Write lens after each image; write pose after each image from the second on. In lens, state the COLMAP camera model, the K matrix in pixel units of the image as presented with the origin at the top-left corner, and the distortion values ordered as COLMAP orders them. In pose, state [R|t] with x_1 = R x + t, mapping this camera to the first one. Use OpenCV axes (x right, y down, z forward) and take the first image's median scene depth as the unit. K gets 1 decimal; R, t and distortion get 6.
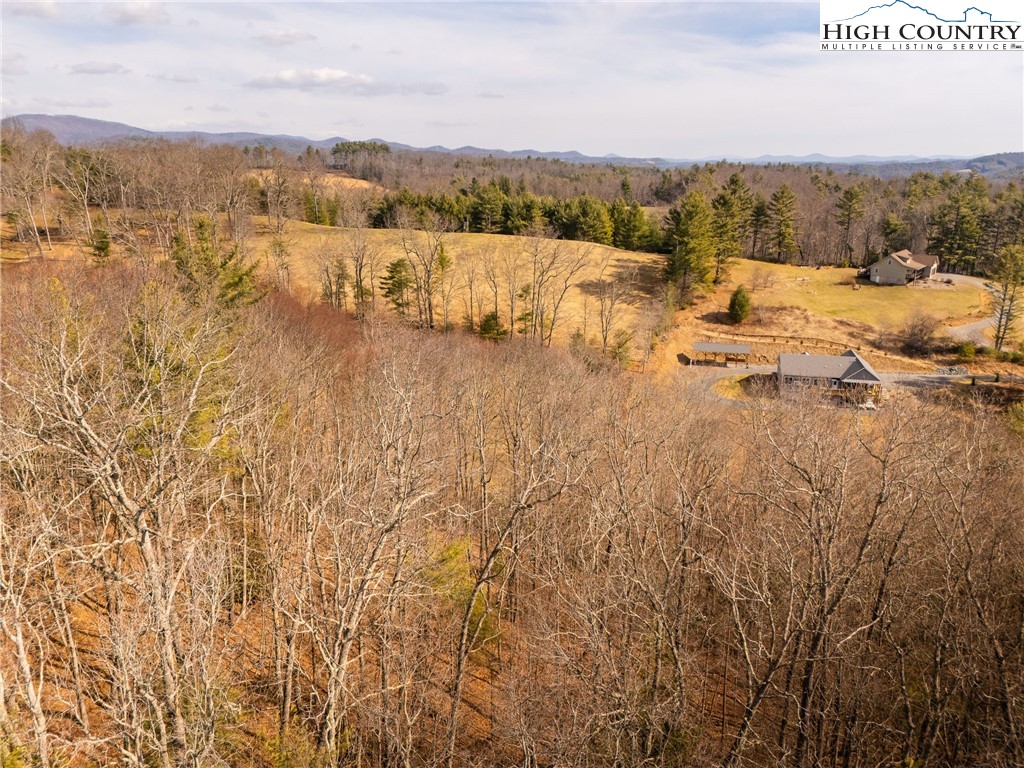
lens RADIAL K [[756.3, 0, 523.2], [0, 756.3, 383.0], [0, 0, 1]] dist [0.066295, -0.056965]
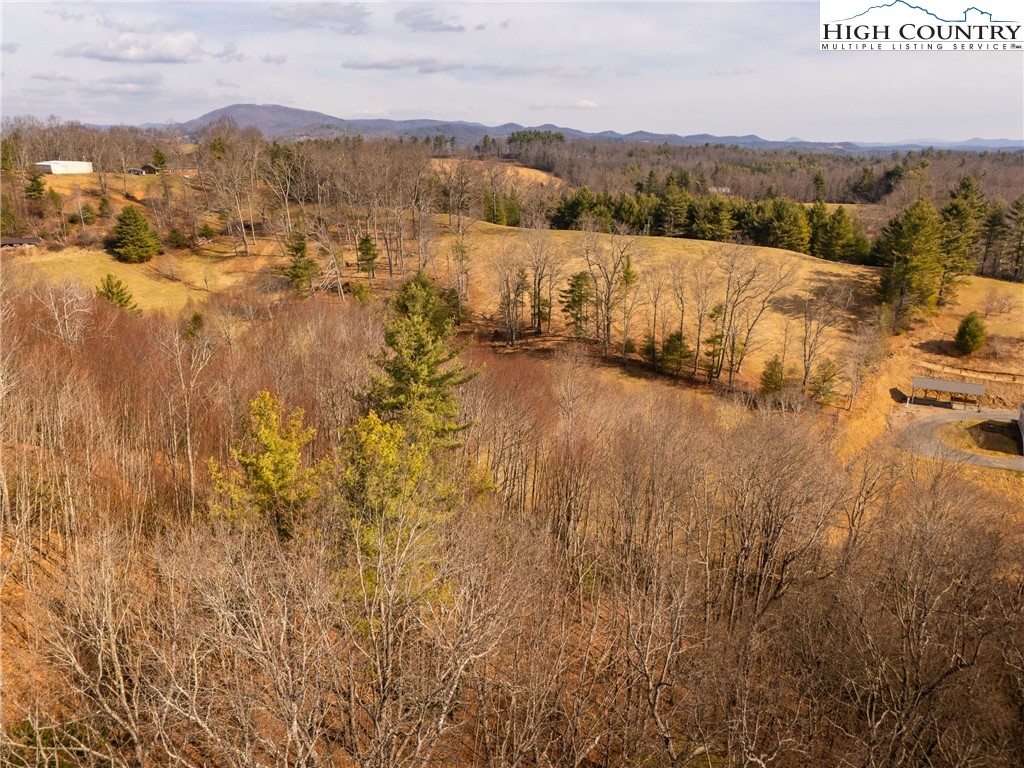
lens RADIAL K [[756.3, 0, 520.1], [0, 756.3, 376.6], [0, 0, 1]] dist [0.066295, -0.056965]
pose [[0.977059, 0.064578, -0.202944, -0.026776], [-0.061981, 0.997894, 0.019135, -0.032370], [0.203752, -0.006117, 0.979003, 0.038118]]
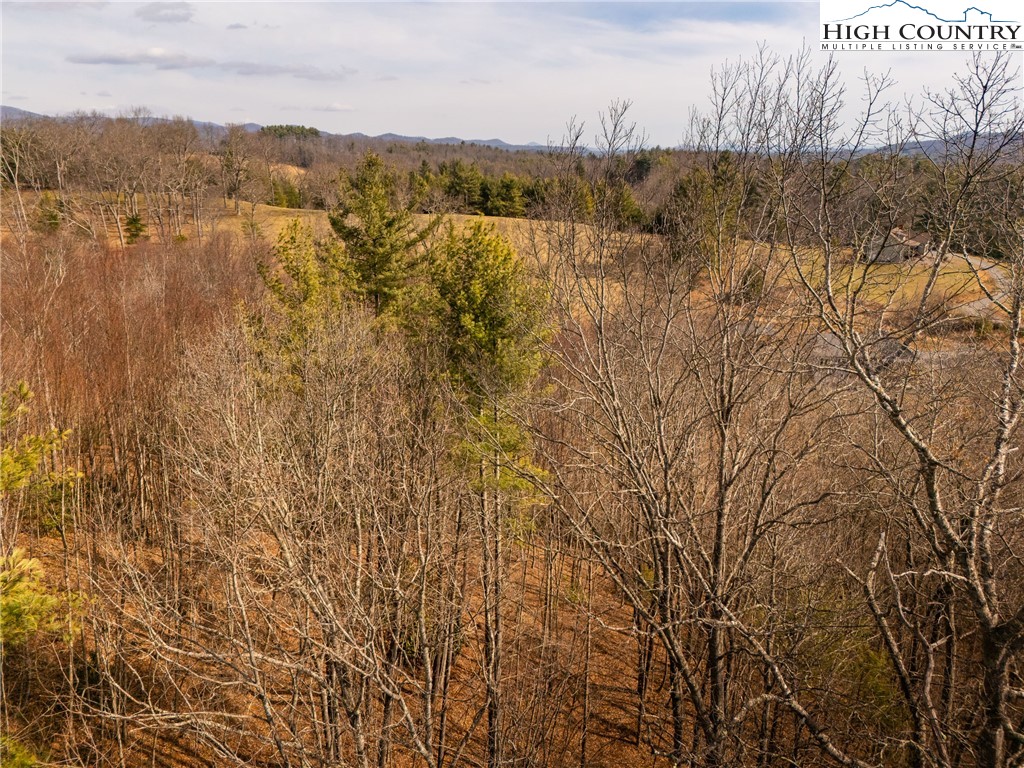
lens RADIAL K [[756.3, 0, 516.3], [0, 756.3, 390.9], [0, 0, 1]] dist [0.066295, -0.056965]
pose [[0.995258, -0.029673, 0.092630, -0.081866], [0.027646, 0.999351, 0.023094, -0.000283], [-0.093255, -0.020423, 0.995433, 0.059114]]
